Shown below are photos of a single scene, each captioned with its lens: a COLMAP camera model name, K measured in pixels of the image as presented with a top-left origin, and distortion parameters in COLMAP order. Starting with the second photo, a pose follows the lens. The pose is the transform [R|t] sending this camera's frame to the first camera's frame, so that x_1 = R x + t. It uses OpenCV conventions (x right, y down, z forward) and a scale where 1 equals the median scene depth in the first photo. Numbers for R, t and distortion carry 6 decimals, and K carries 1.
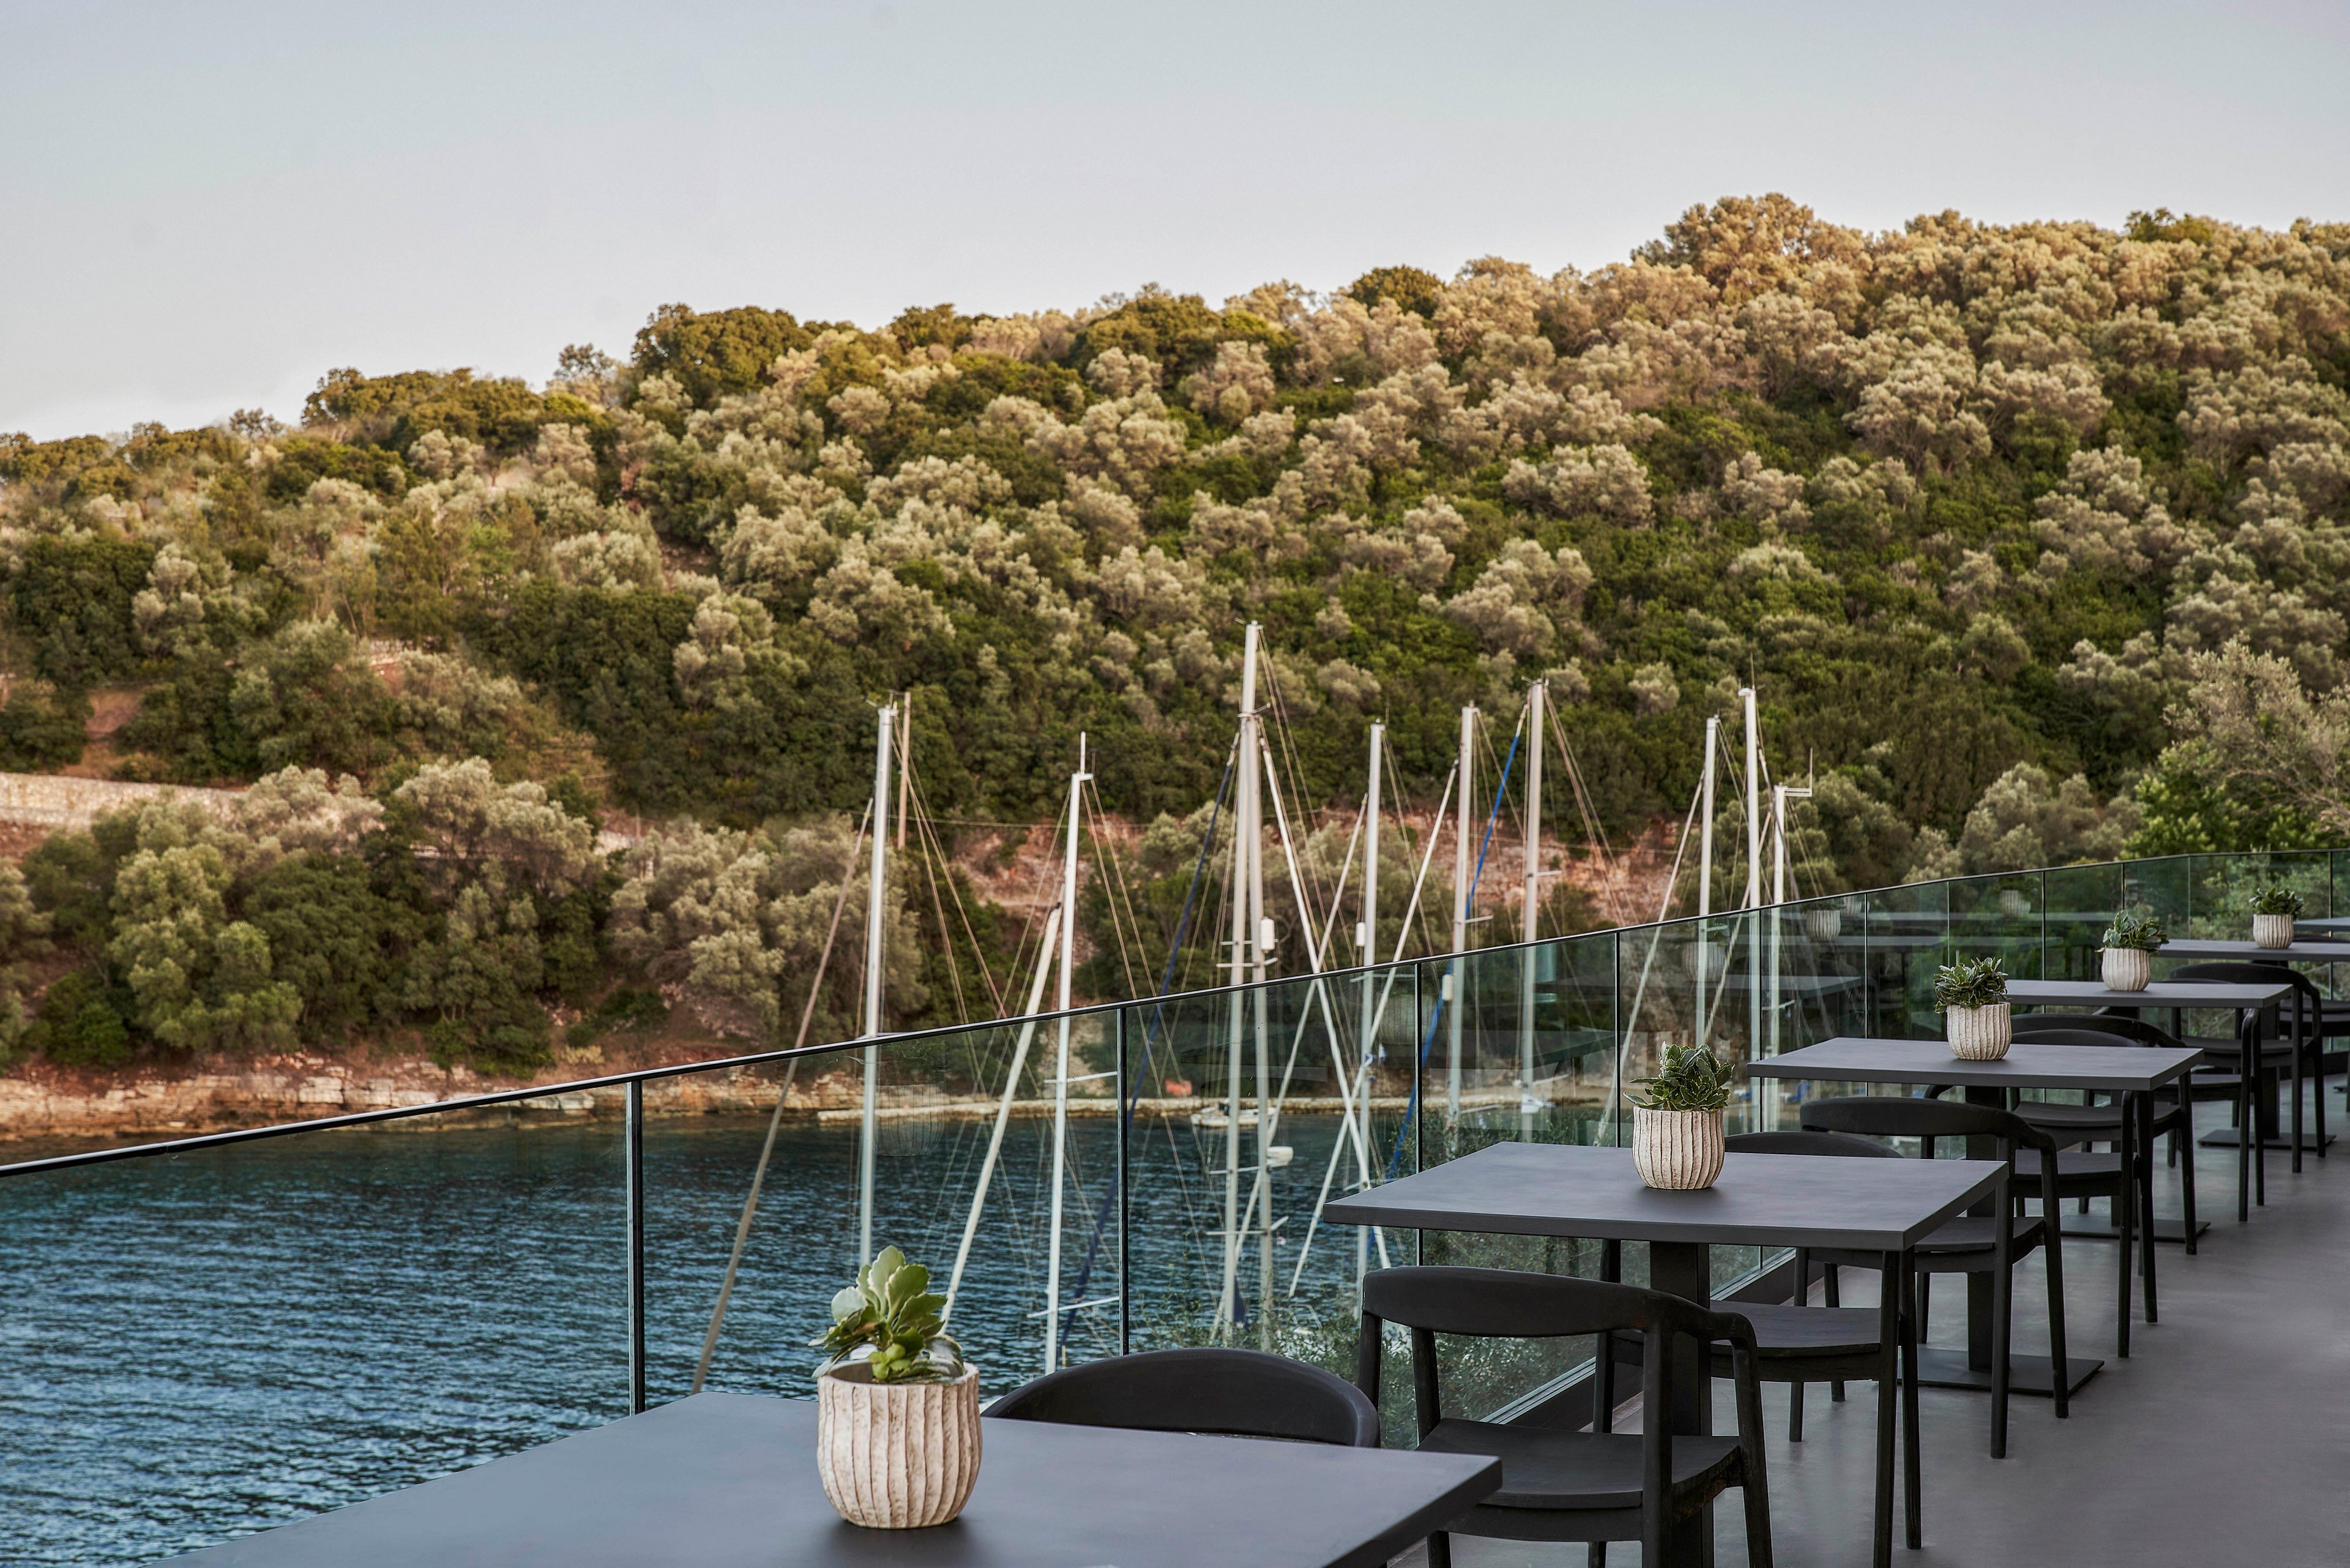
lens RADIAL K [[2427.0, 0, 1175.0], [0, 2427.0, 784.0], [0, 0, 1]] dist [-0.006254, 0.003773]
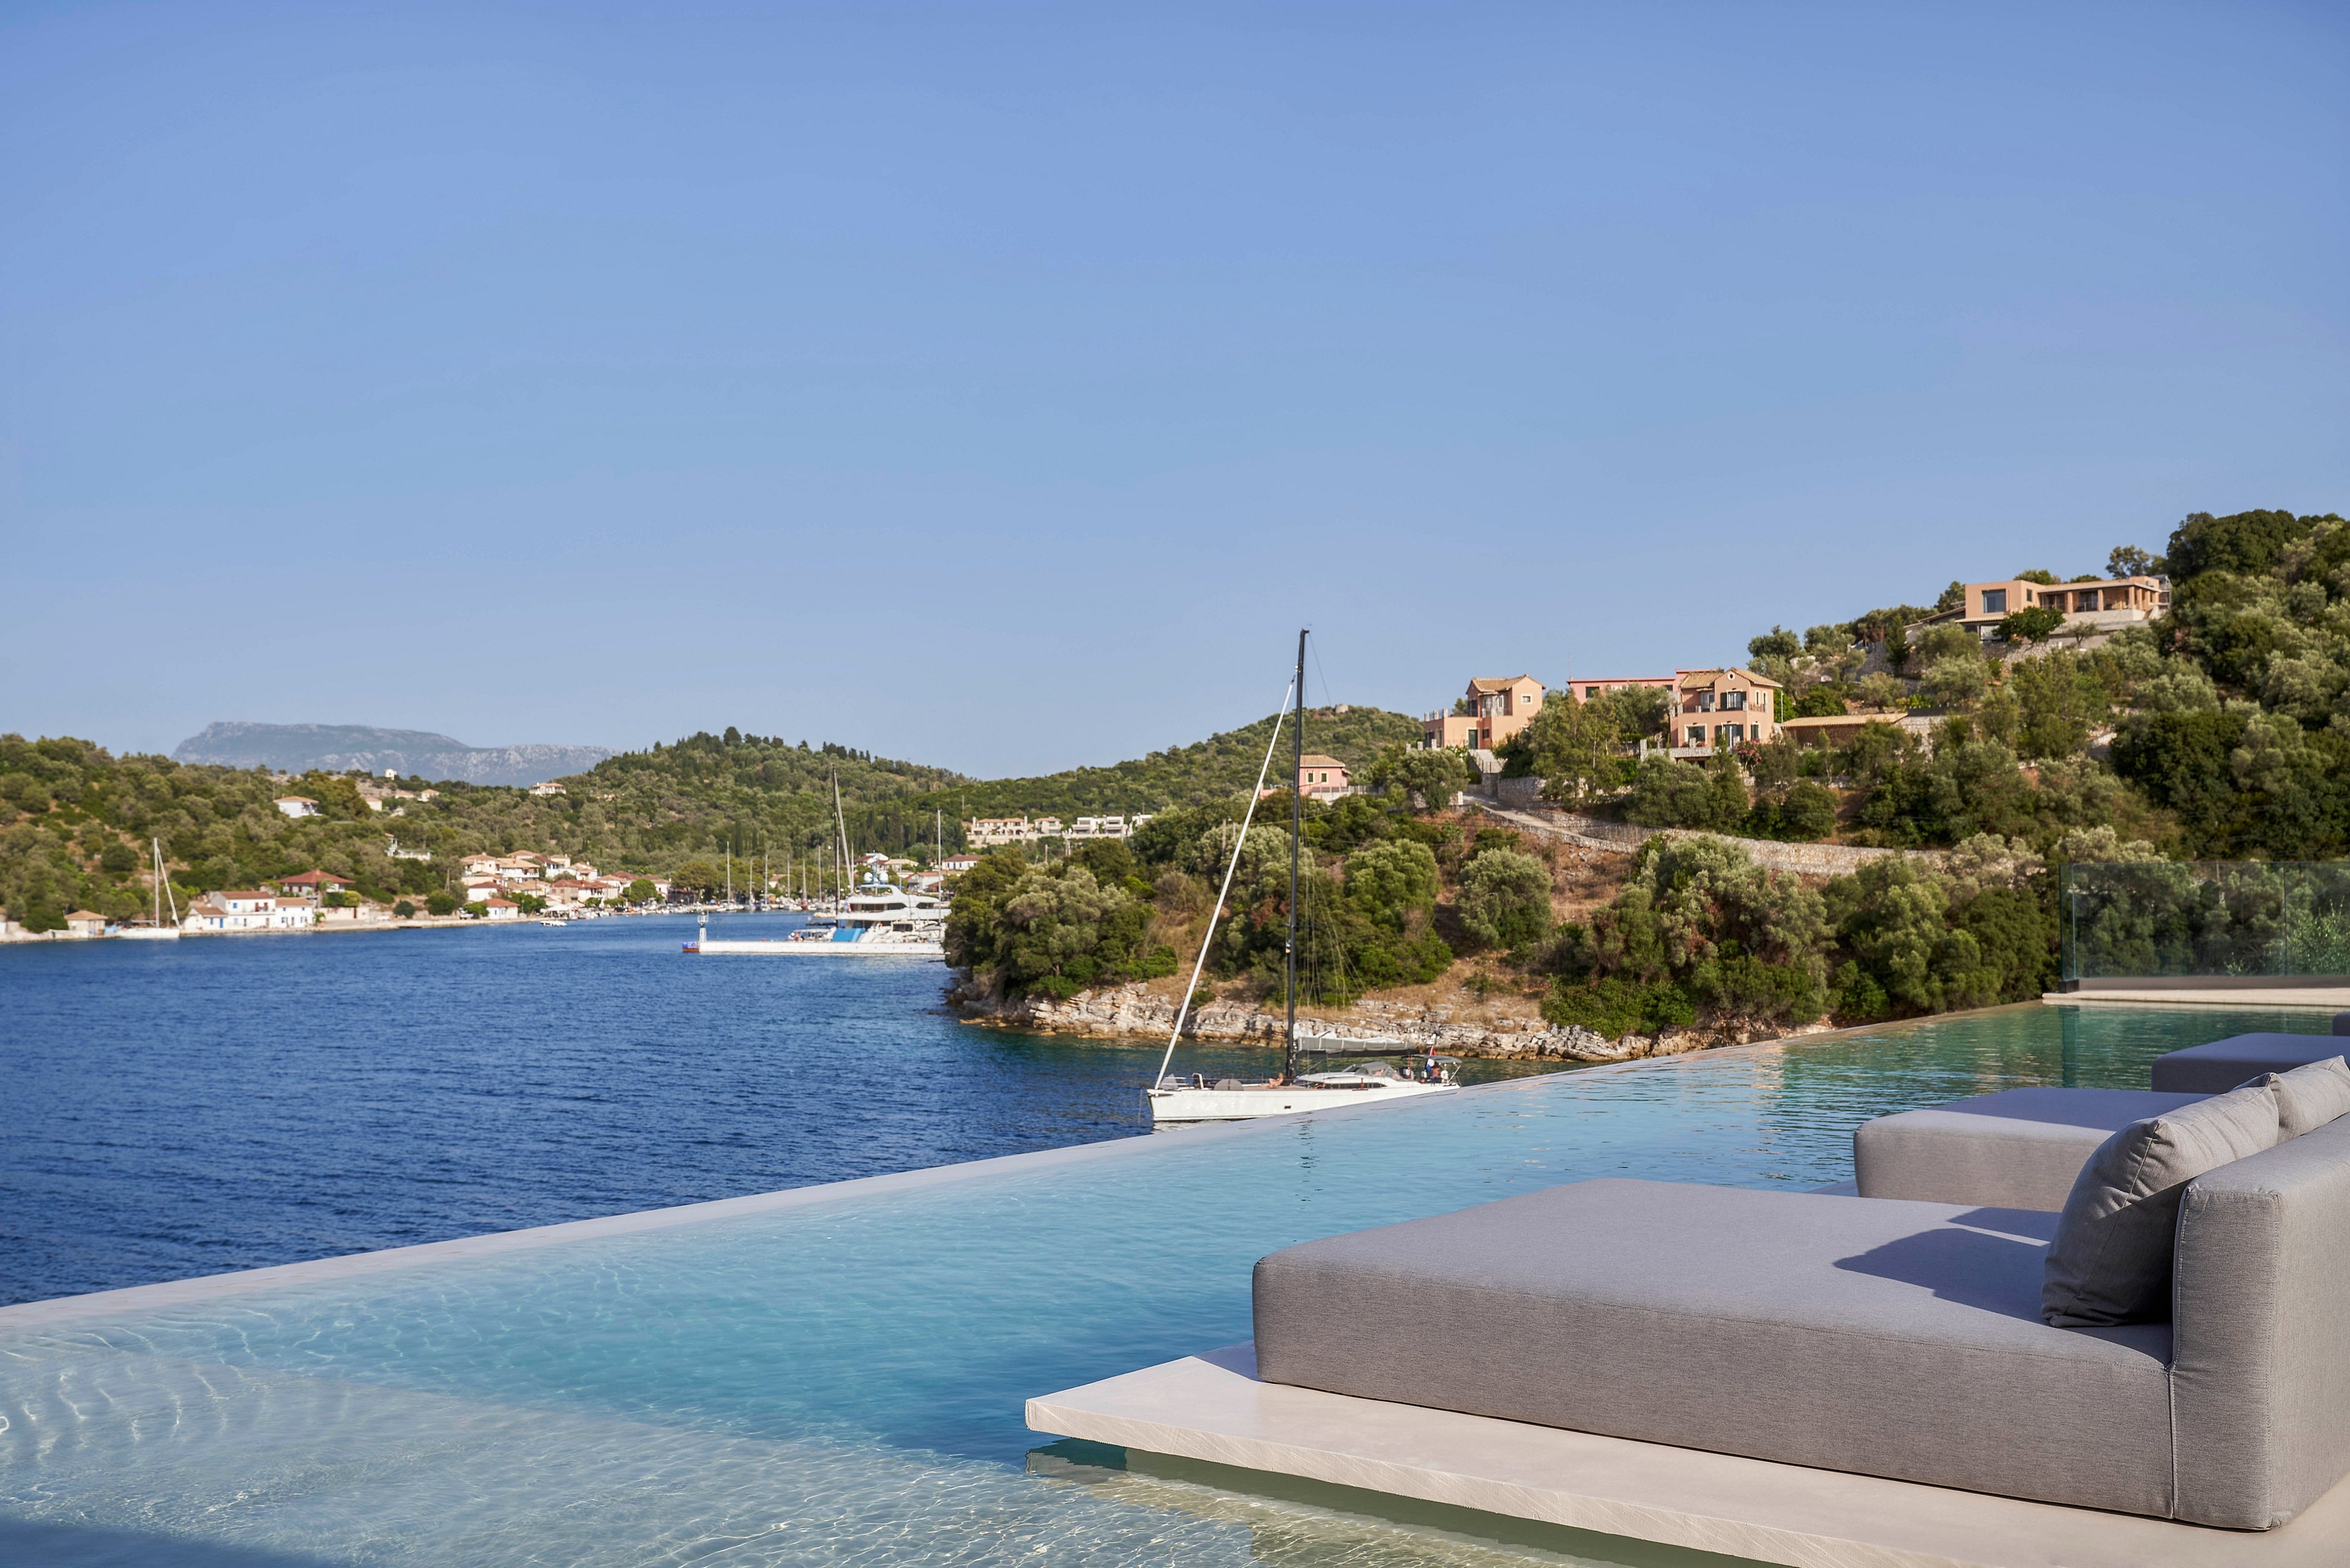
lens RADIAL K [[2427.0, 0, 1175.0], [0, 2427.0, 784.0], [0, 0, 1]] dist [-0.006254, 0.003773]
pose [[0.873467, -0.031455, -0.485866, -0.053814], [-0.002580, 0.997598, -0.069222, 0.066308], [0.486877, 0.061717, 0.871288, -0.577224]]
